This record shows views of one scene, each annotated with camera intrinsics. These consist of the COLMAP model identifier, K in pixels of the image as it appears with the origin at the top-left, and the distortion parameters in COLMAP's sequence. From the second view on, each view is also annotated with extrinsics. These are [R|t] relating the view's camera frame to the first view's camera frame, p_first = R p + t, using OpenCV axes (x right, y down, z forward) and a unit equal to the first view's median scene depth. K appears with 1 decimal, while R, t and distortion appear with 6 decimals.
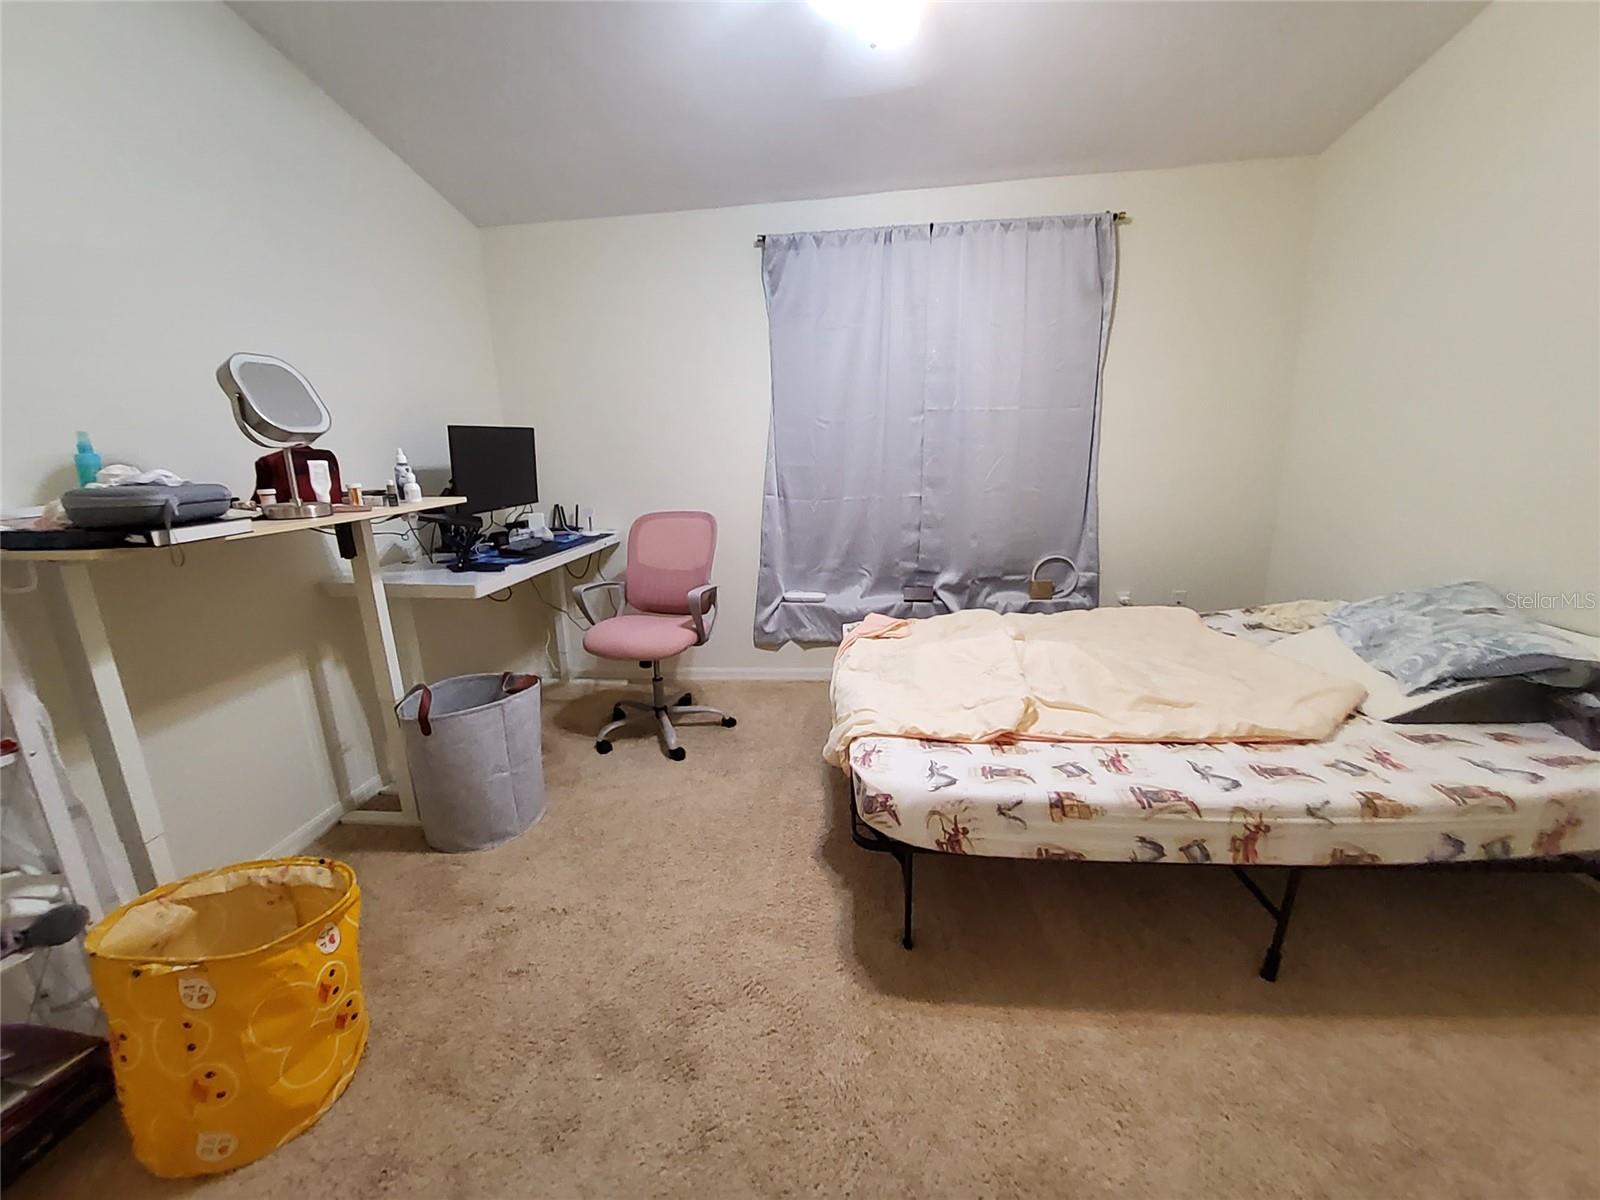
lens RADIAL K [[641.9, 0, 771.6], [0, 641.9, 596.0], [0, 0, 1]] dist [-0.000443, -0.000001]
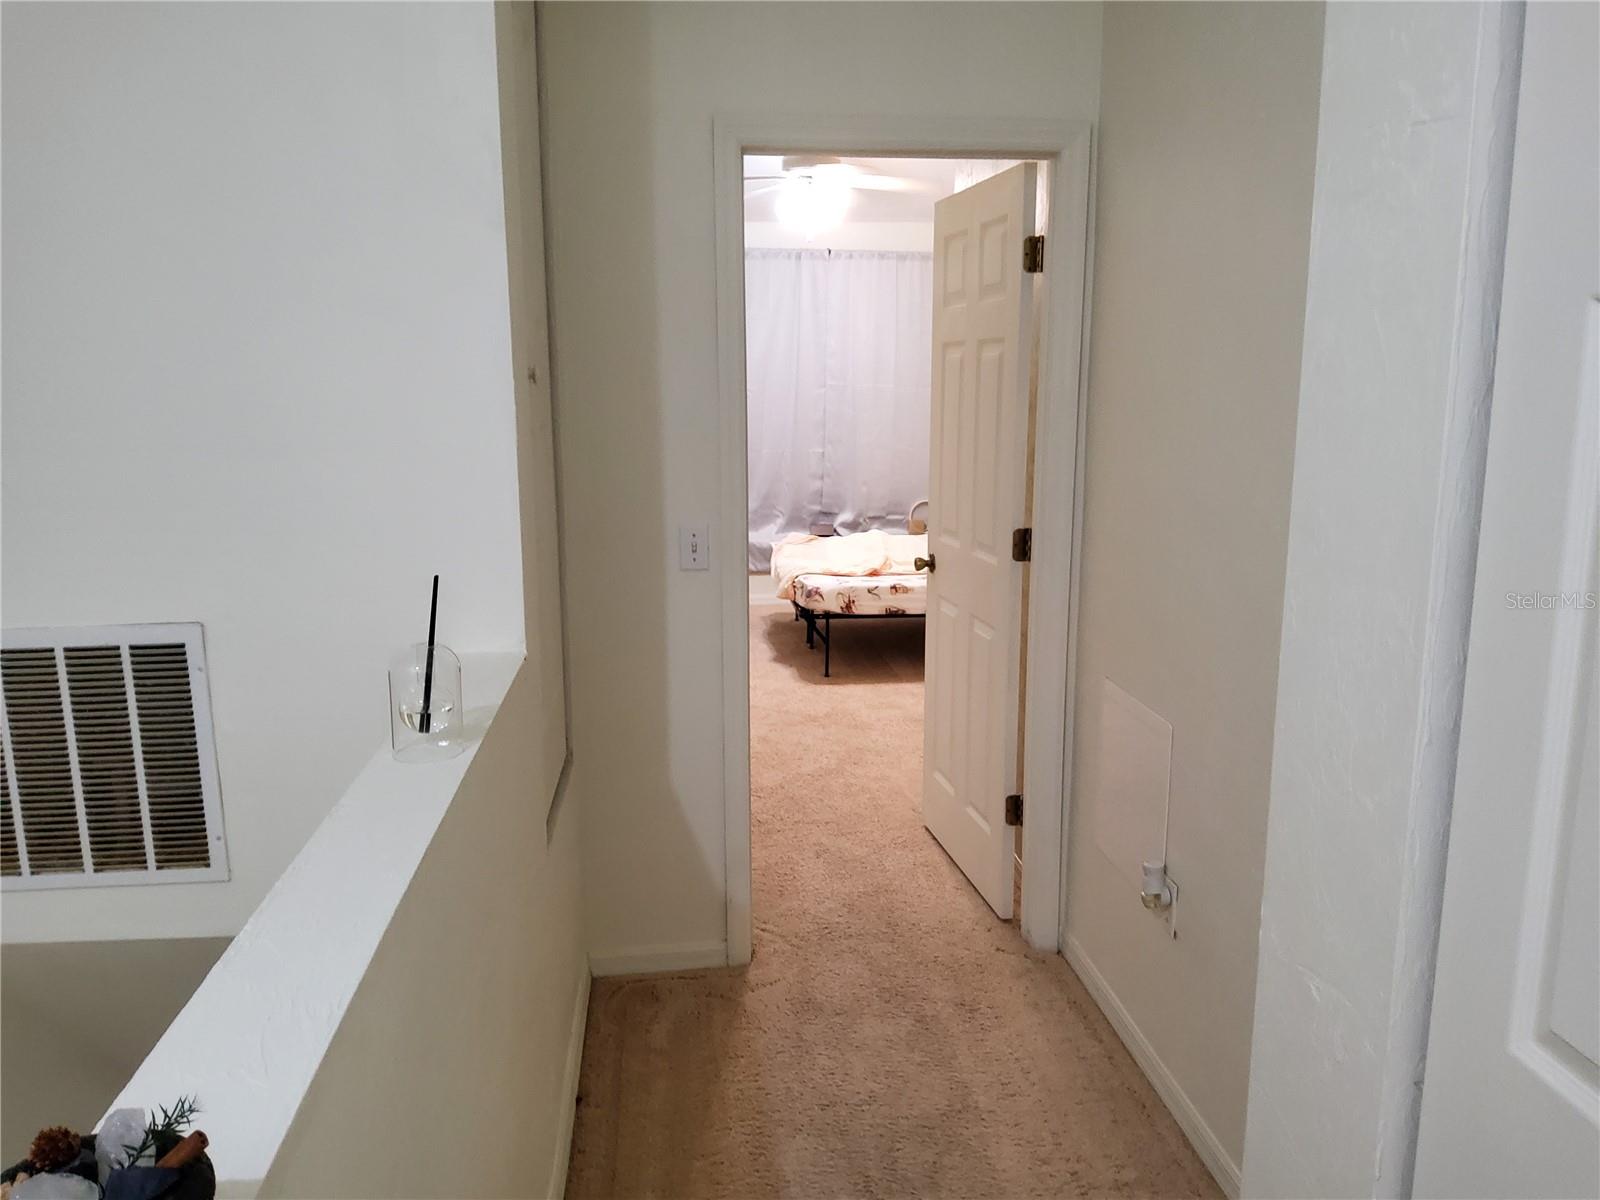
lens RADIAL K [[1207.7, 0, 800.0], [0, 1207.7, 600.0], [0, 0, 1]] dist [0.068488, -0.140528]
pose [[0.974206, -0.004040, 0.225624, -0.394465], [0.013918, 0.999012, -0.042210, 0.265559], [-0.225231, 0.044262, 0.973300, -1.454431]]
